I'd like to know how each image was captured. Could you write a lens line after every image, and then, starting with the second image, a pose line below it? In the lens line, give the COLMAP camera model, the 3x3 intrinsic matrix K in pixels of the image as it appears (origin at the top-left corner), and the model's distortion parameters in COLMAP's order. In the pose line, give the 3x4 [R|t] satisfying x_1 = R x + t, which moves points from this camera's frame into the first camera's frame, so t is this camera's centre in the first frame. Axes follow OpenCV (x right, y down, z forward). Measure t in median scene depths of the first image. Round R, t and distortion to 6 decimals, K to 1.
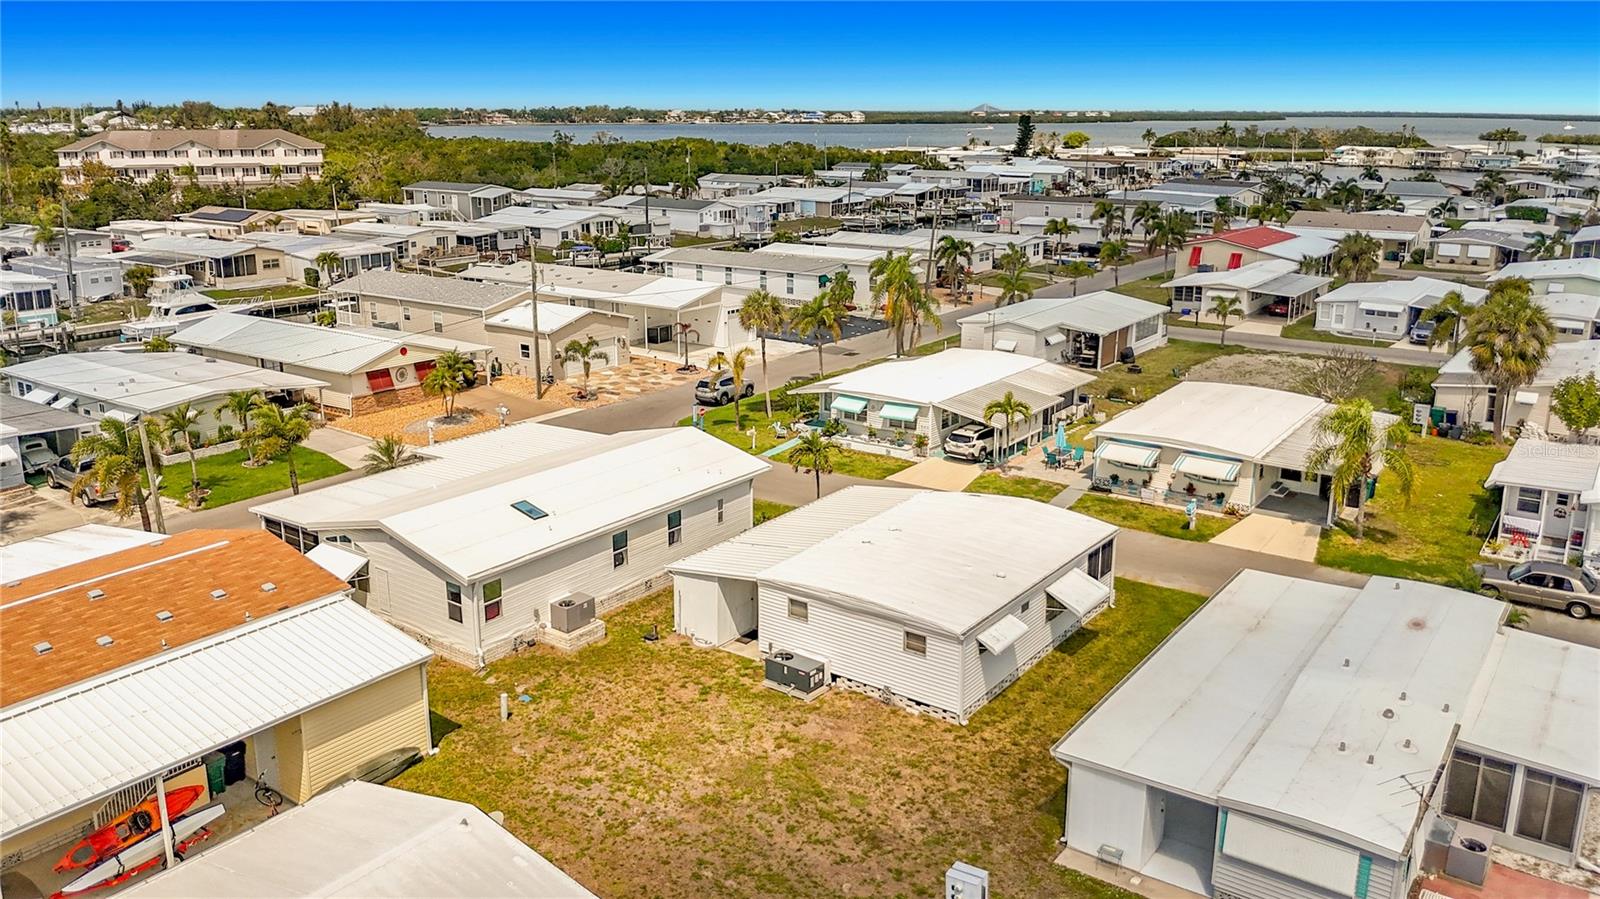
lens RADIAL K [[1245.7, 0, 801.7], [0, 1245.7, 449.4], [0, 0, 1]] dist [0.051949, -0.119844]
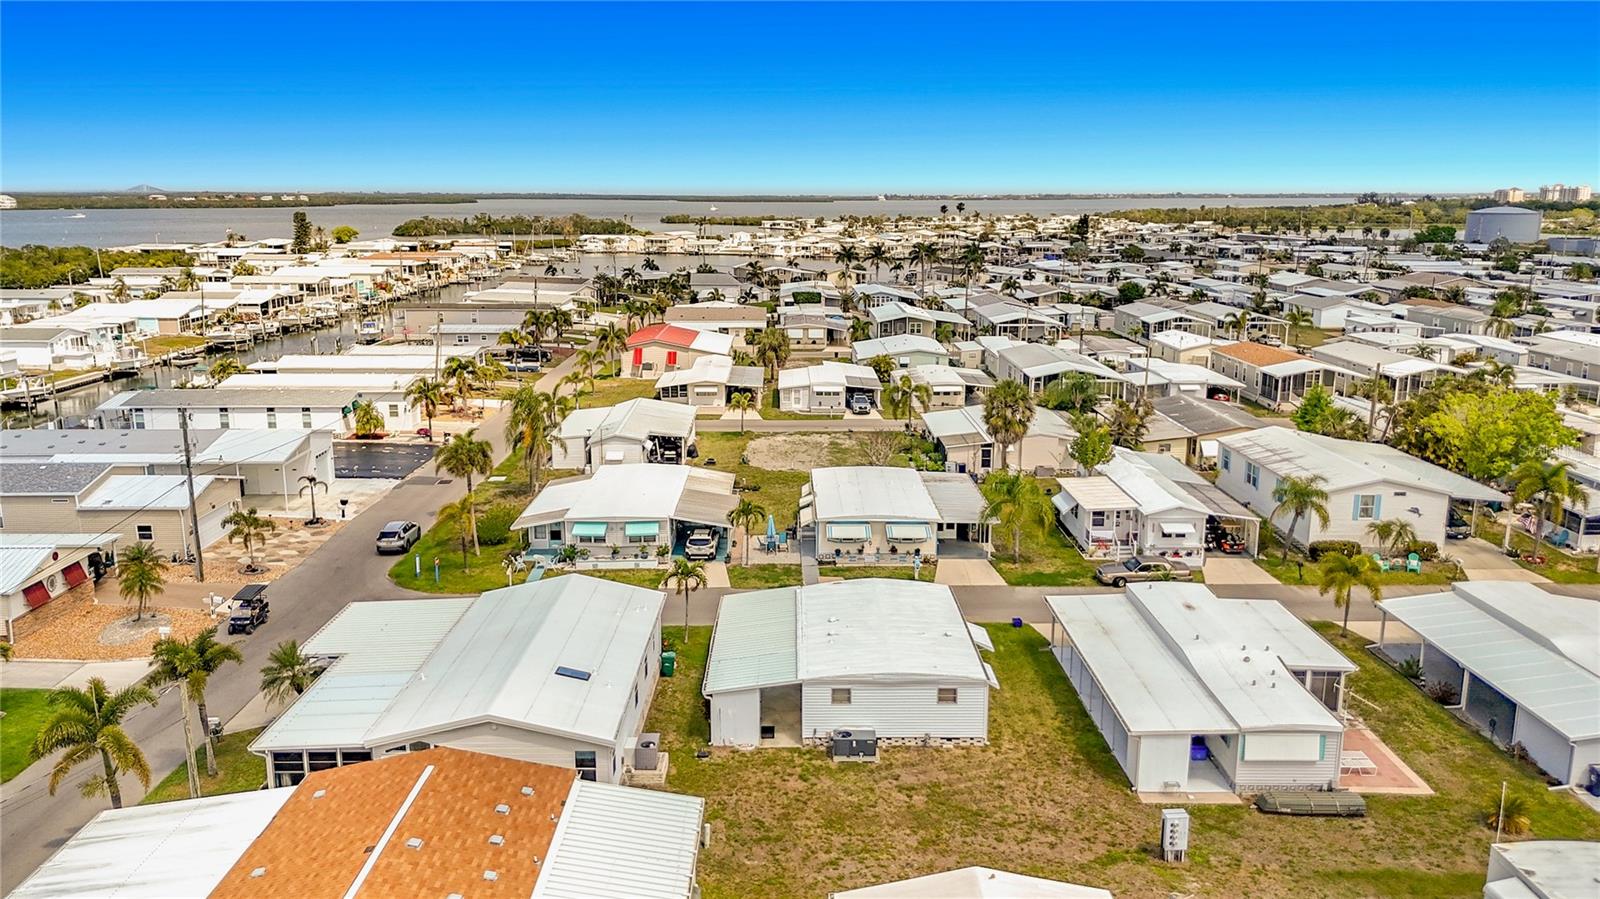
lens RADIAL K [[1191.5, 0, 831.5], [0, 1191.5, 454.7], [0, 0, 1]] dist [0.077662, -0.088862]
pose [[0.797815, -0.129760, 0.588774, -0.358211], [0.158695, 0.987324, 0.002559, -0.061946], [-0.581642, 0.091394, 0.808294, -0.006025]]
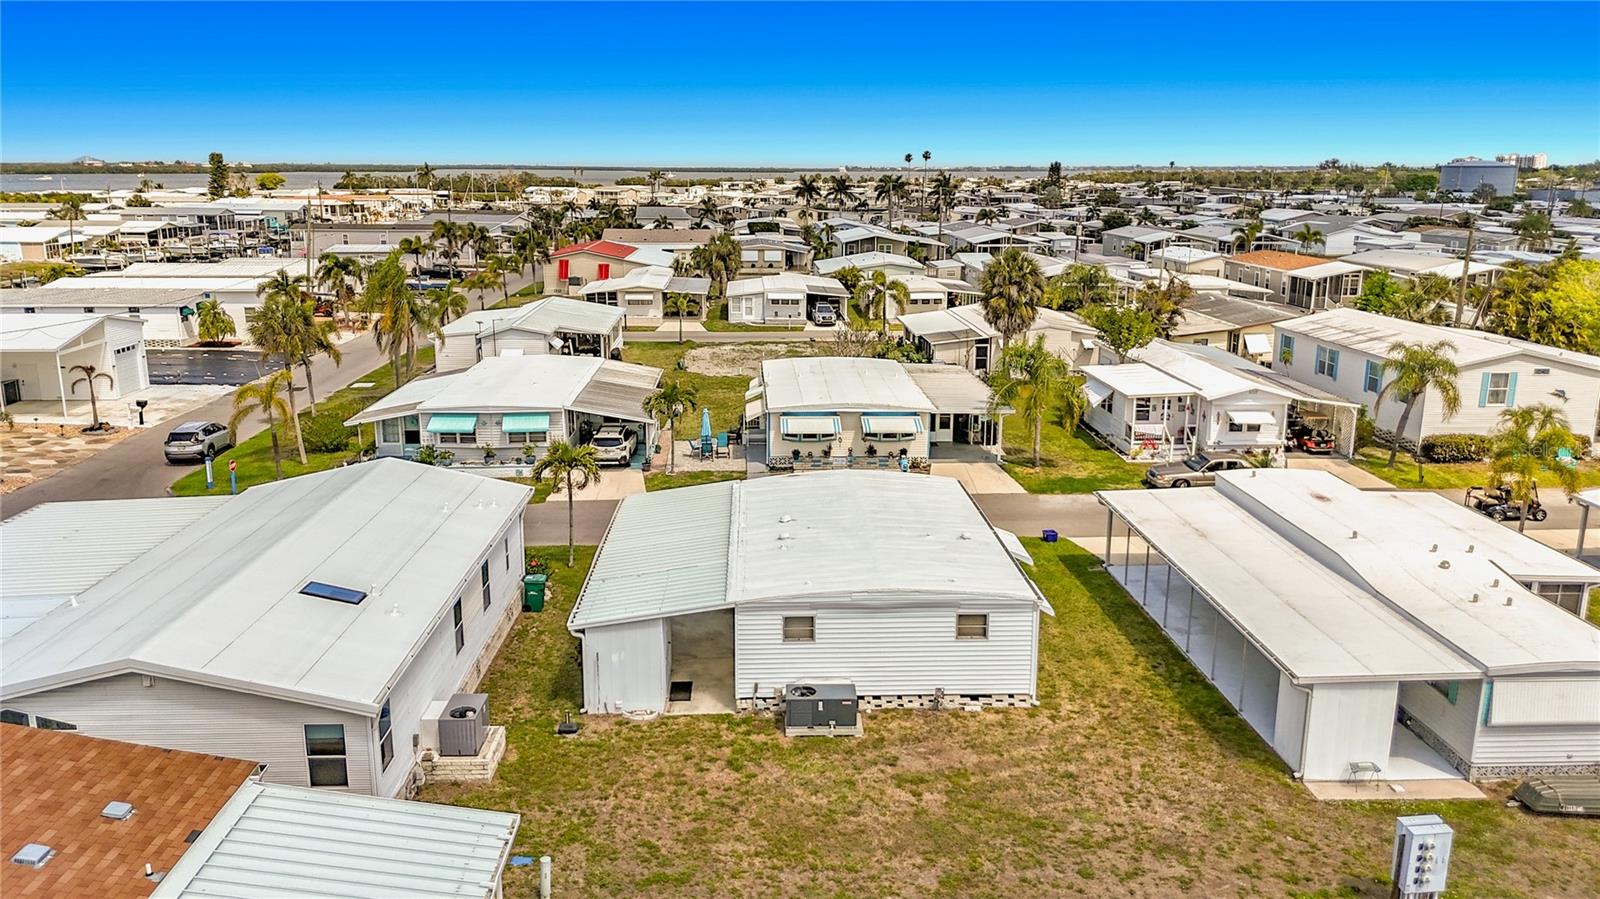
lens RADIAL K [[1191.5, 0, 831.5], [0, 1191.5, 454.7], [0, 0, 1]] dist [0.077662, -0.088862]
pose [[0.778106, -0.147811, 0.610494, -0.217327], [0.164896, 0.985898, 0.028534, 0.001583], [-0.606103, 0.078465, 0.791507, 0.197497]]
